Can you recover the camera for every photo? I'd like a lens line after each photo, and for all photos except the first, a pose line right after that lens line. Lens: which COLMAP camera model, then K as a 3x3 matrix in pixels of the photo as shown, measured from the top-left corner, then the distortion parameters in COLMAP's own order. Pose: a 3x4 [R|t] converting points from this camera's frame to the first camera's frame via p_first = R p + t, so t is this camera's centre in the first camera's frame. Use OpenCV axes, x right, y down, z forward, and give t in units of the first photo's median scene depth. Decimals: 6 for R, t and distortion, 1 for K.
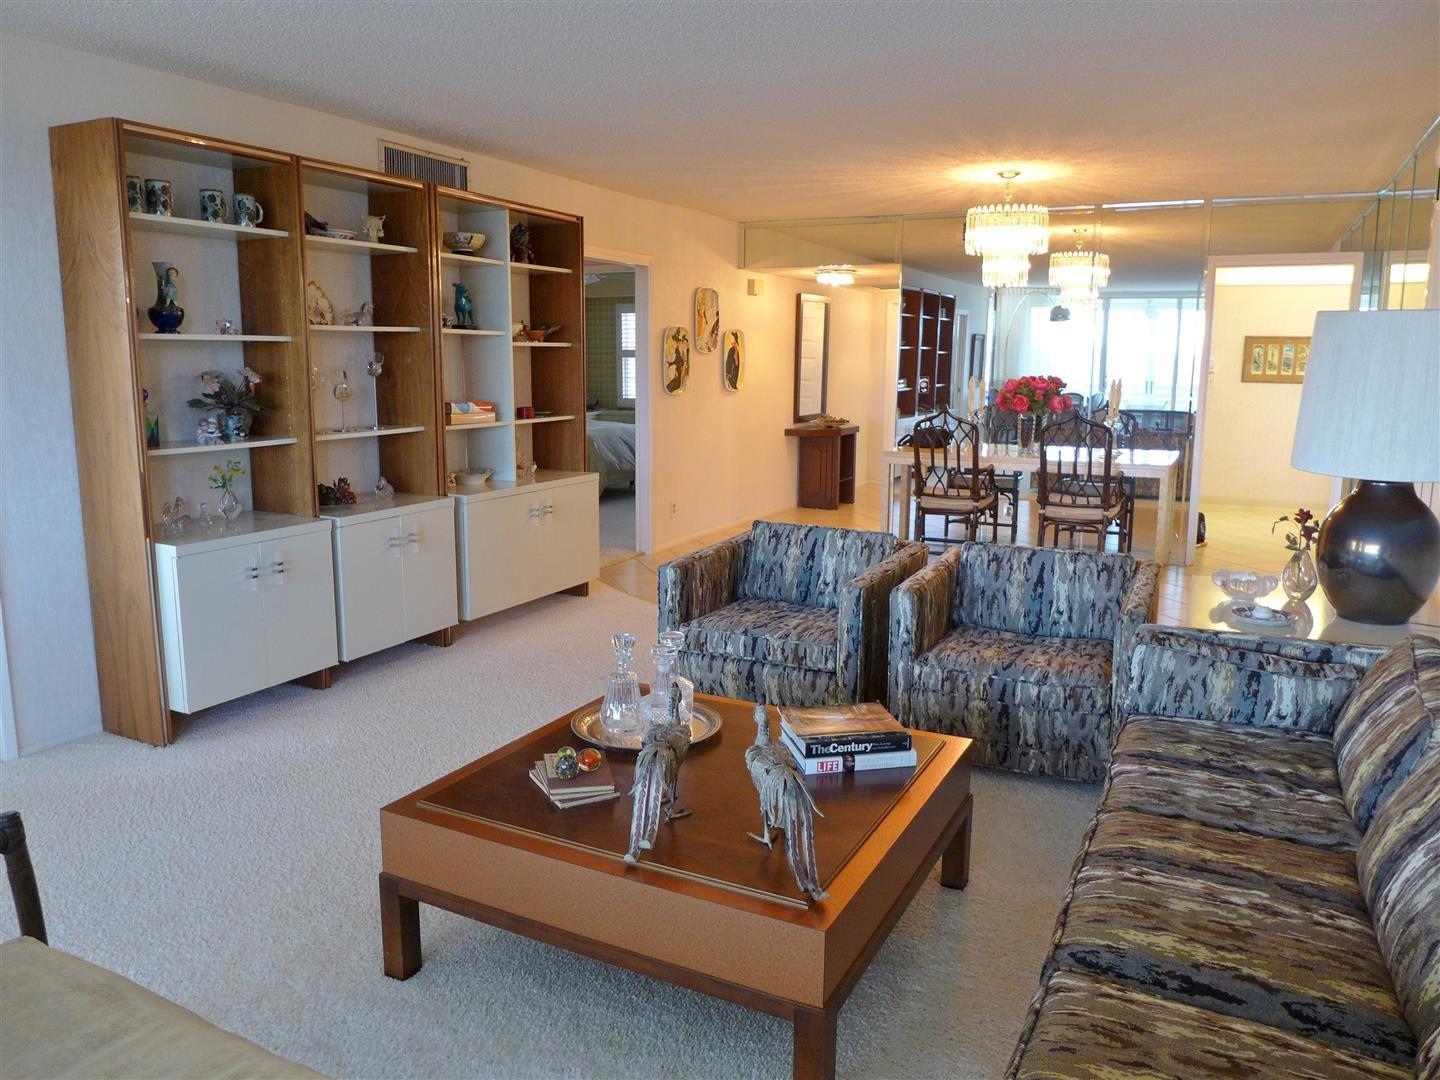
lens RADIAL K [[1057.0, 0, 720.0], [0, 1057.0, 540.0], [0, 0, 1]] dist [-0.025319, -0.000286]
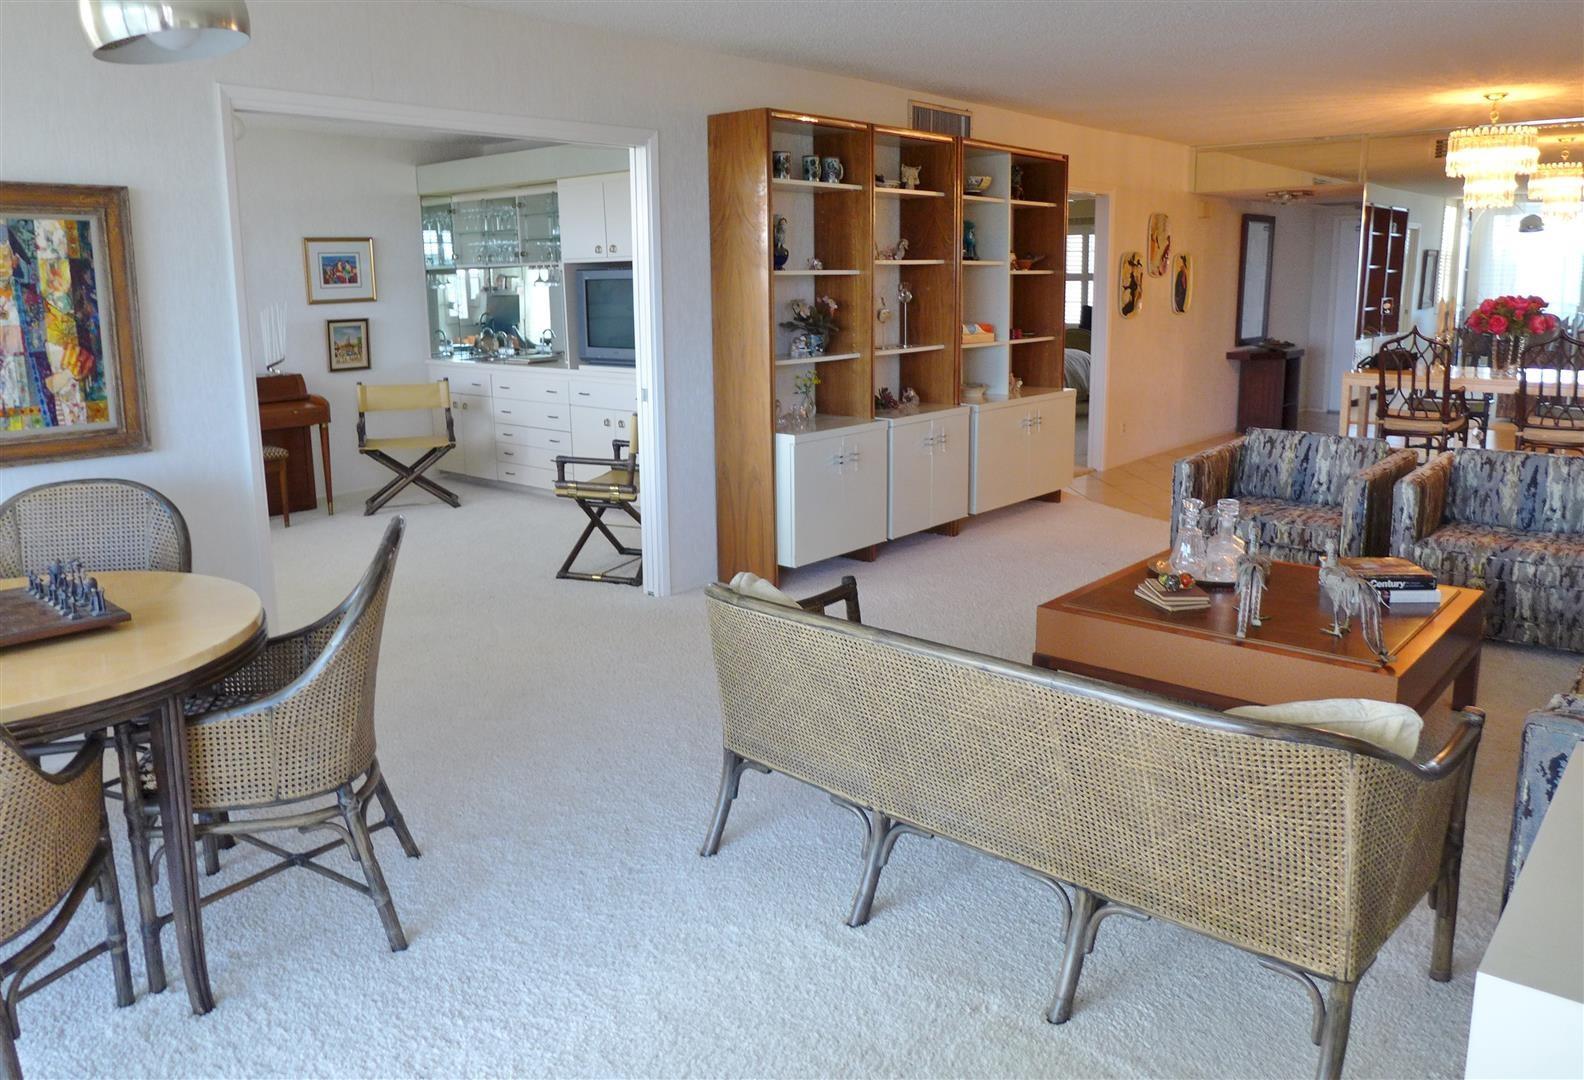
lens RADIAL K [[1177.1, 0, 790.9], [0, 1177.1, 487.8], [0, 0, 1]] dist [-0.032744, 0.010772]
pose [[0.970568, 0.024770, -0.239549, -0.146332], [-0.023830, 0.999693, 0.006822, 0.050495], [0.239645, -0.000912, 0.970860, -0.339354]]
